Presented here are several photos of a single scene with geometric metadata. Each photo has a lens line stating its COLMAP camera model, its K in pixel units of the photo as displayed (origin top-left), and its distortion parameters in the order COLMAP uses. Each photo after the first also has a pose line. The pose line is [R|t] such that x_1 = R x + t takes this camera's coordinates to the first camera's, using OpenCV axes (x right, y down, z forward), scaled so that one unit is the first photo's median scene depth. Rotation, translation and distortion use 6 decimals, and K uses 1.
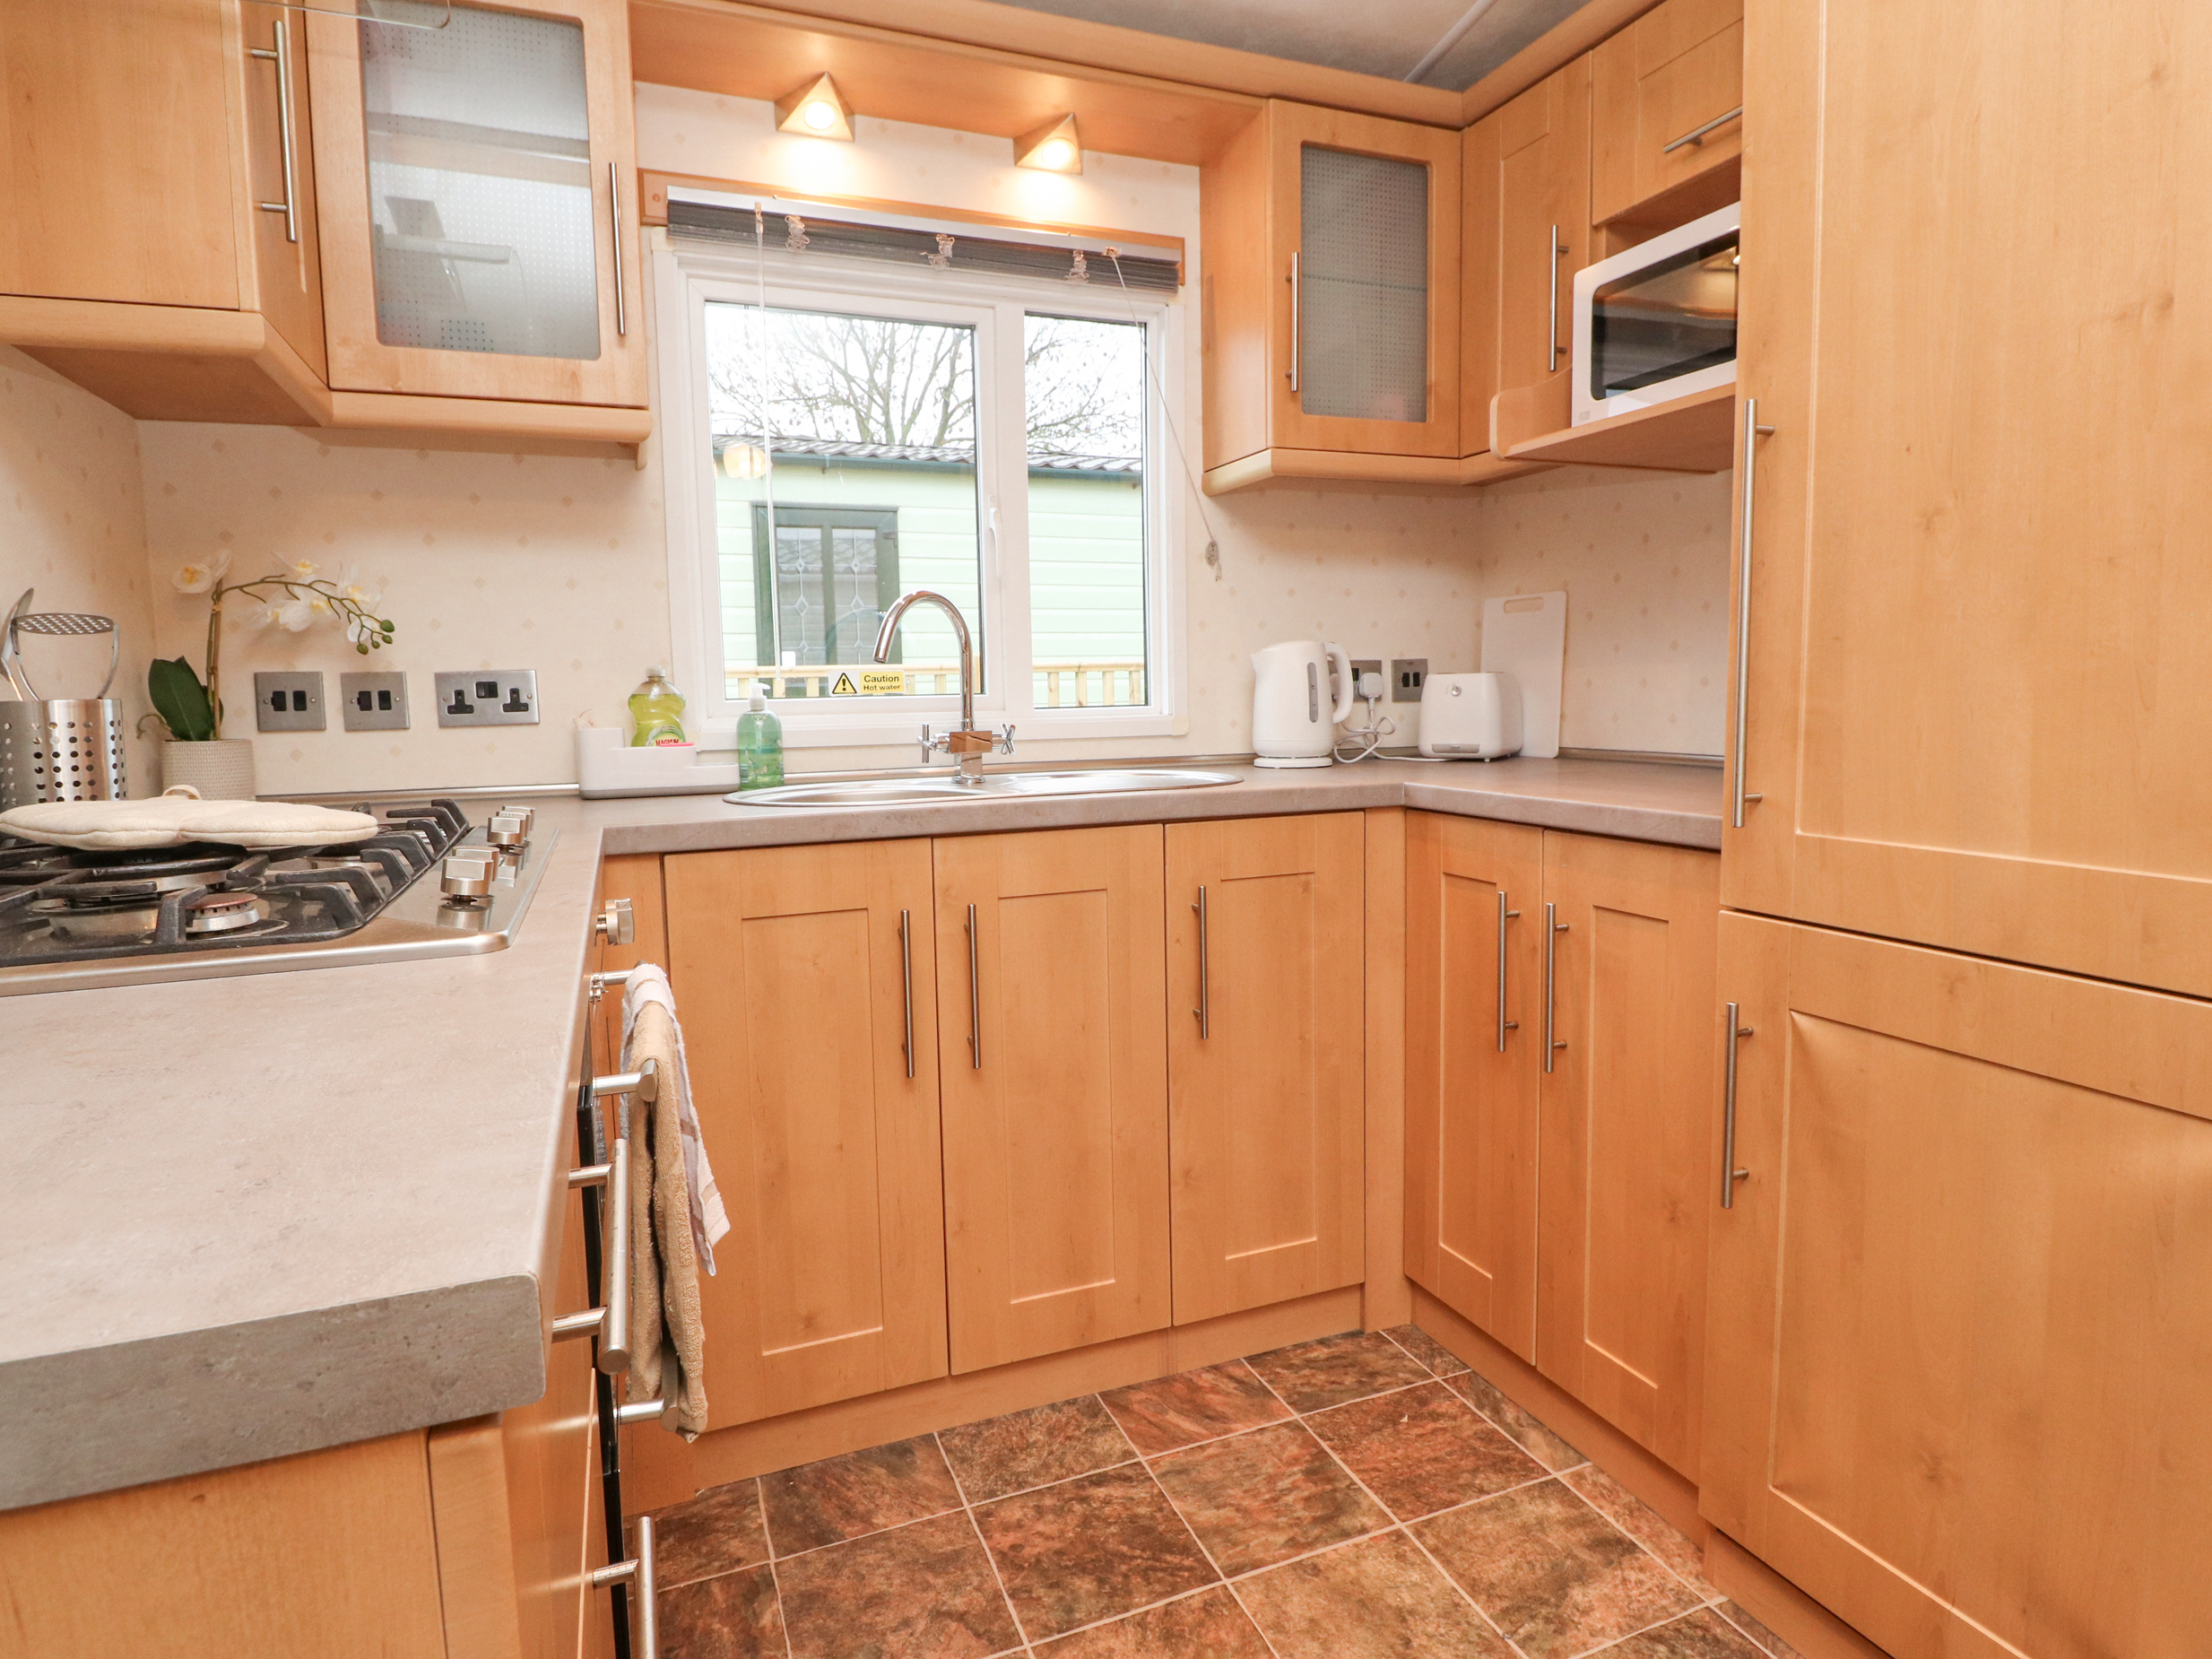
lens RADIAL K [[1148.2, 0, 1090.6], [0, 1148.2, 799.3], [0, 0, 1]] dist [0.001715, -0.013652]
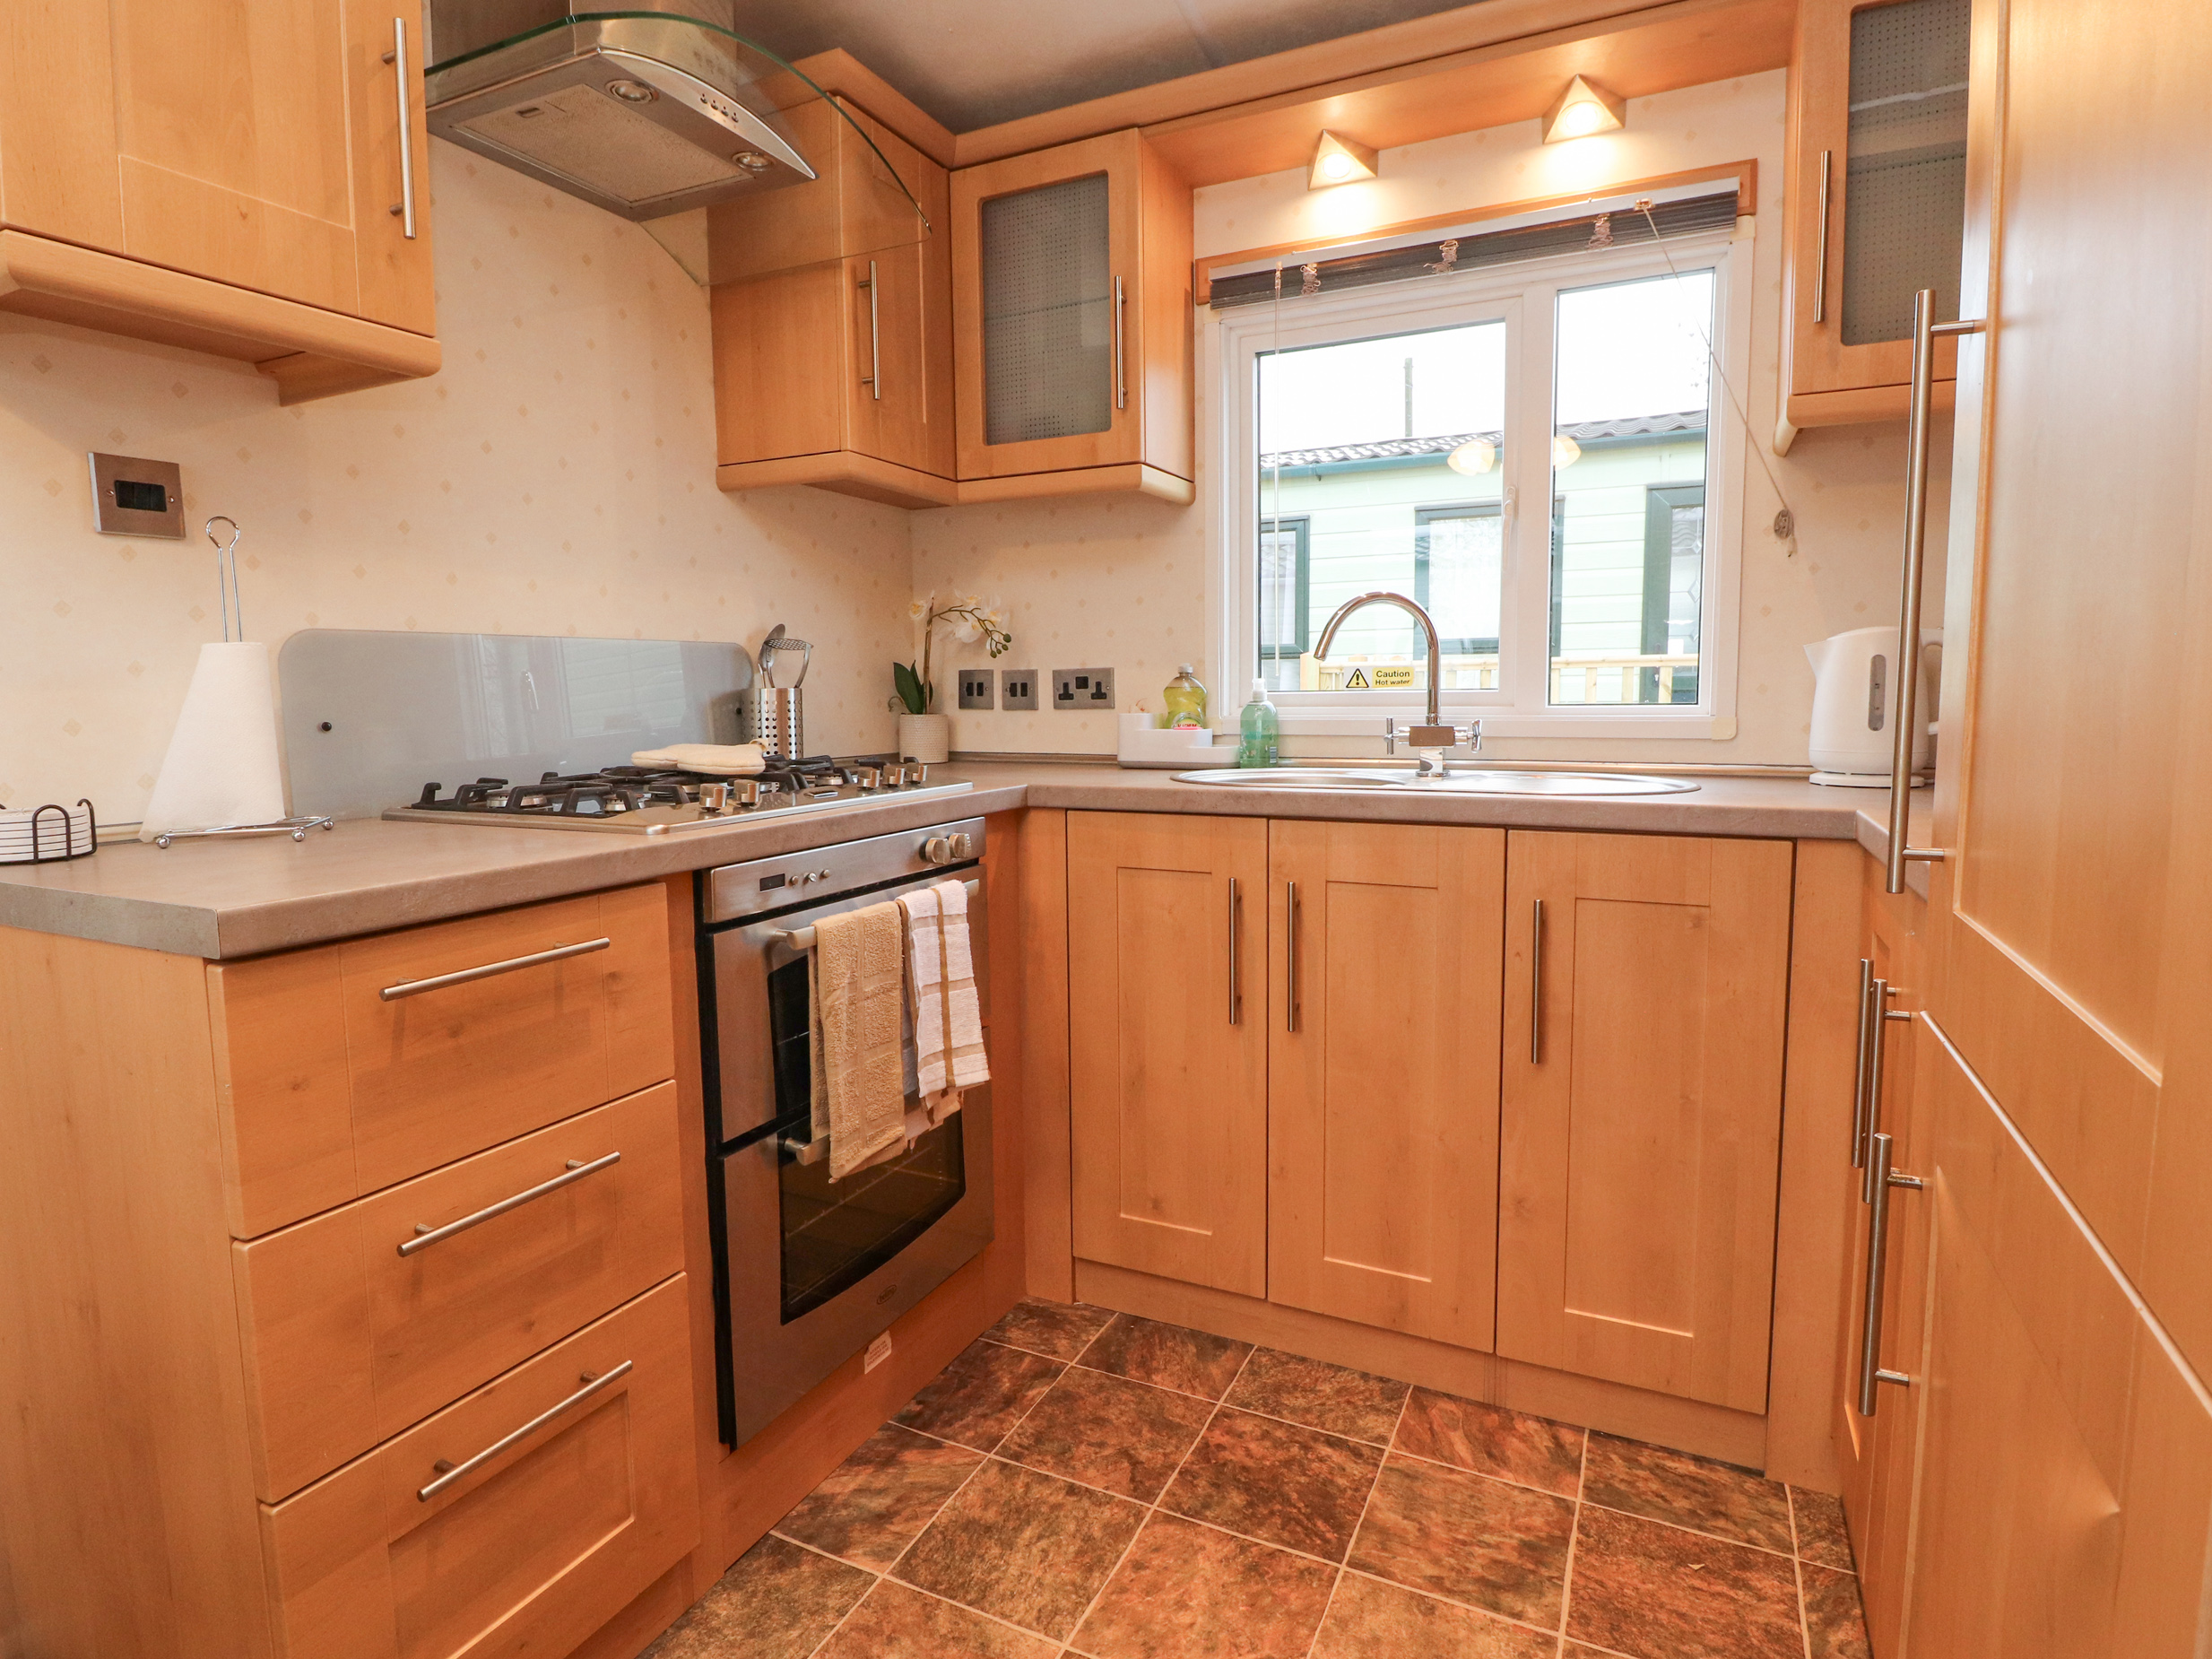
lens RADIAL K [[1153.4, 0, 1162.5], [0, 1153.4, 802.9], [0, 0, 1]] dist [0.003269, -0.019861]
pose [[0.697995, 0.082085, -0.711383, 0.570632], [-0.071705, 0.996427, 0.044621, -0.024015], [0.712504, 0.019864, 0.701387, 0.130317]]
